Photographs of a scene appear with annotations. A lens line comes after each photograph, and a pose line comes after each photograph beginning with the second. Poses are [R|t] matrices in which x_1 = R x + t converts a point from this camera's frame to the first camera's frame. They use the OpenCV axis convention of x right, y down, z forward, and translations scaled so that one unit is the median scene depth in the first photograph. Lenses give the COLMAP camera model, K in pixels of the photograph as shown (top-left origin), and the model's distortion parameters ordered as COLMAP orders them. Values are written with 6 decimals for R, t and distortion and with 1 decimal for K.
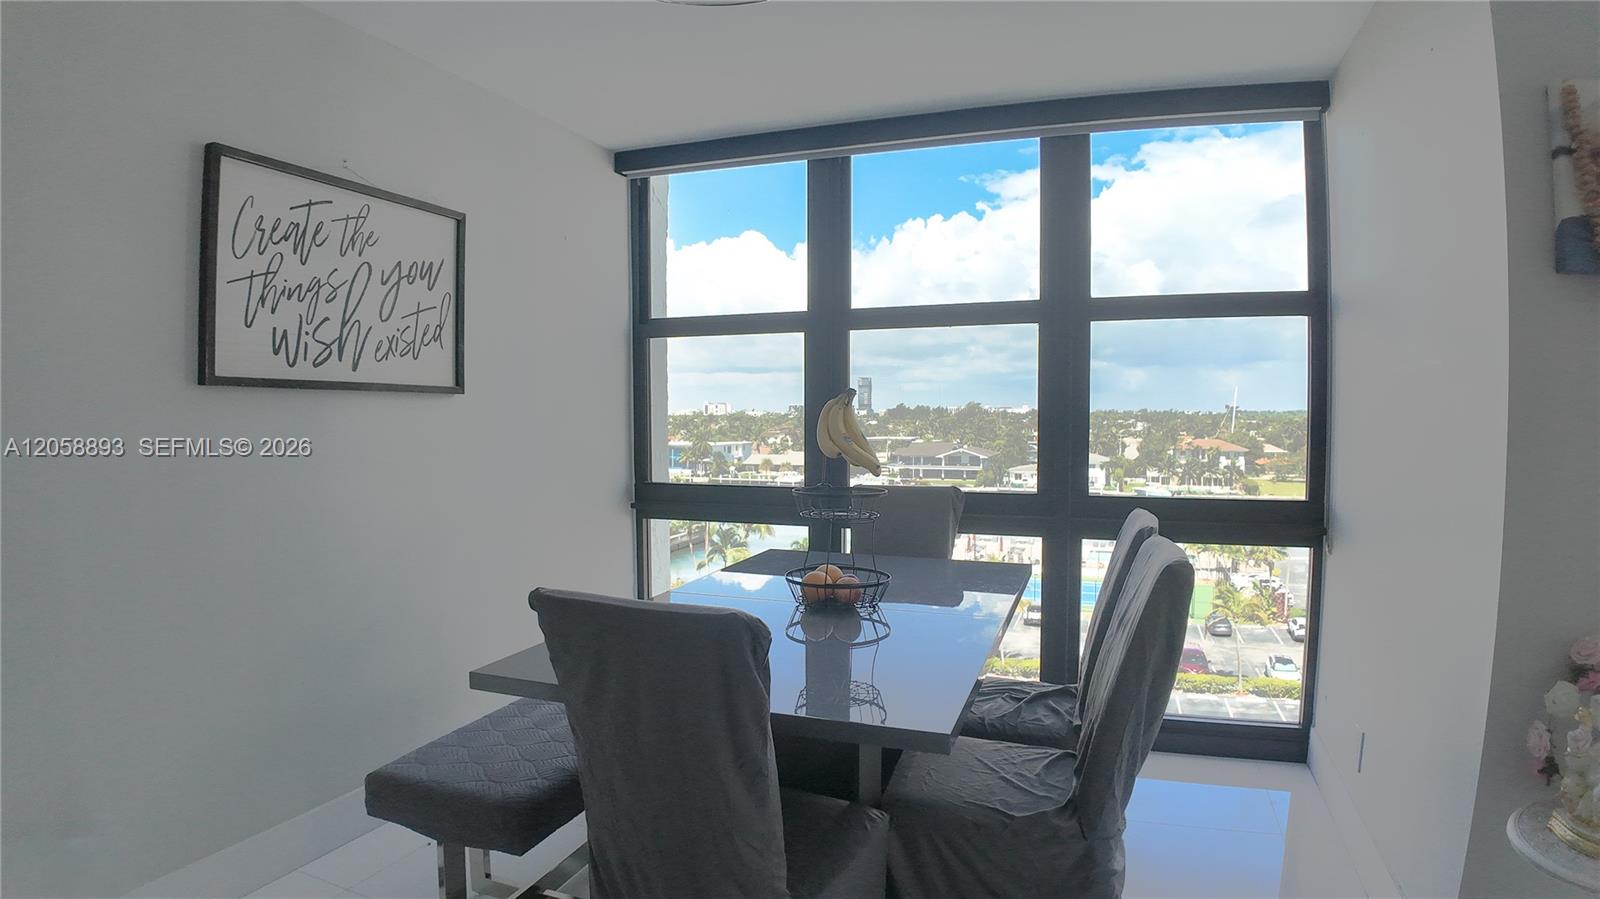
lens RADIAL K [[855.0, 0, 800.0], [0, 855.0, 449.5], [0, 0, 1]] dist [-0.121857, 0.003223]
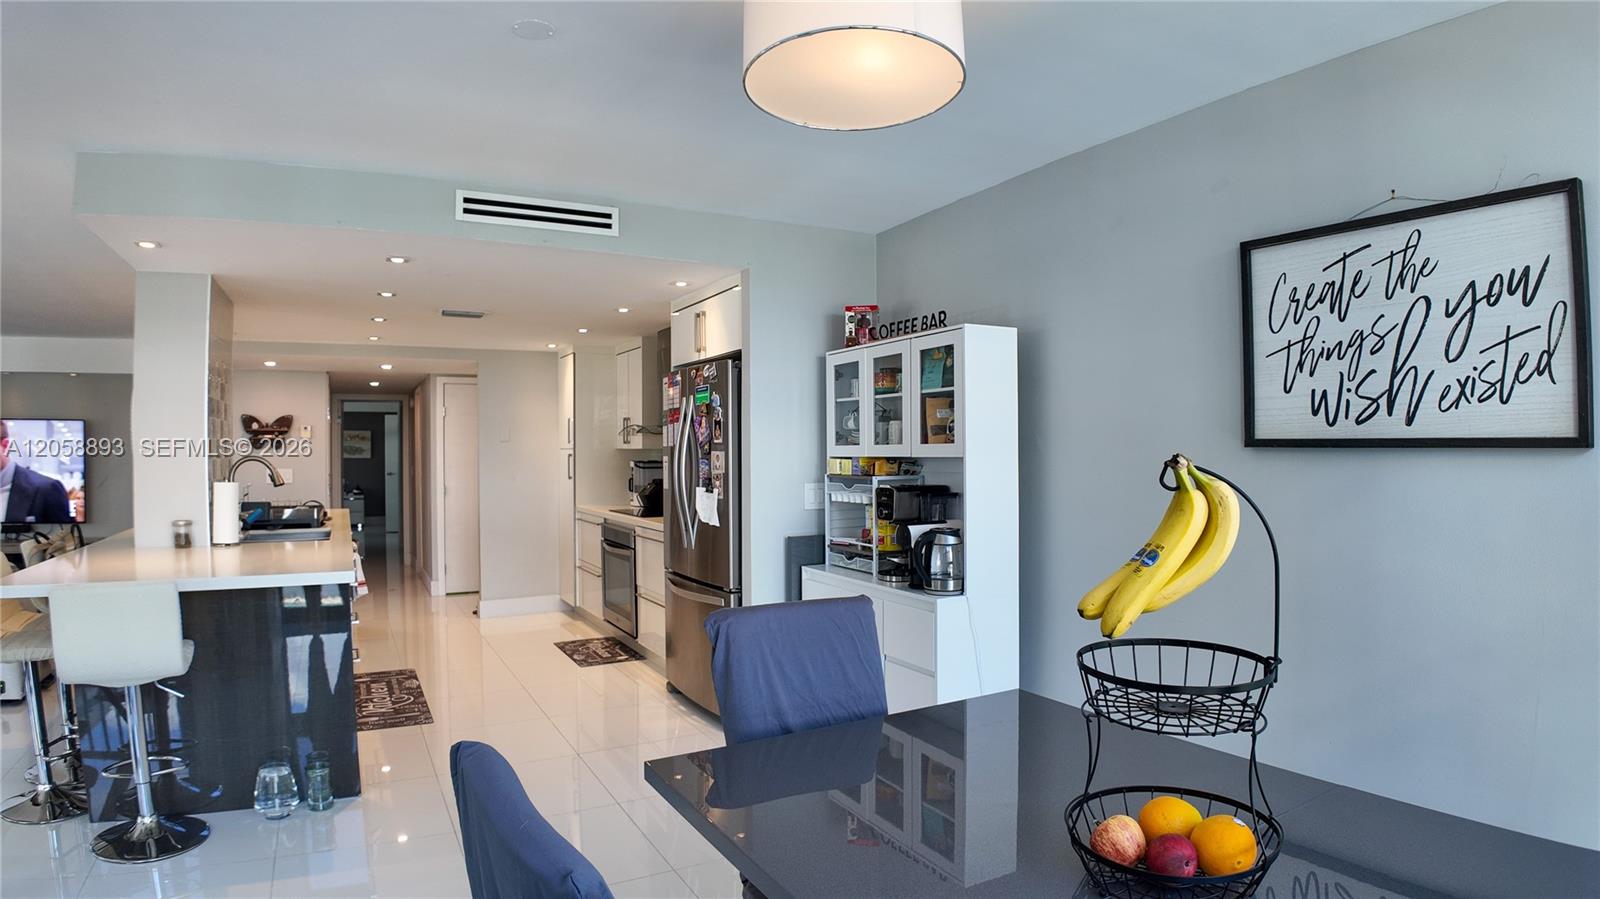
lens RADIAL K [[848.0, 0, 800.0], [0, 848.0, 449.5], [0, 0, 1]] dist [-0.064706, -0.048935]
pose [[-0.649325, 0.003463, -0.760503, 0.491187], [-0.025643, 0.999321, 0.026444, -0.070914], [0.760079, 0.036672, -0.648795, 0.996005]]
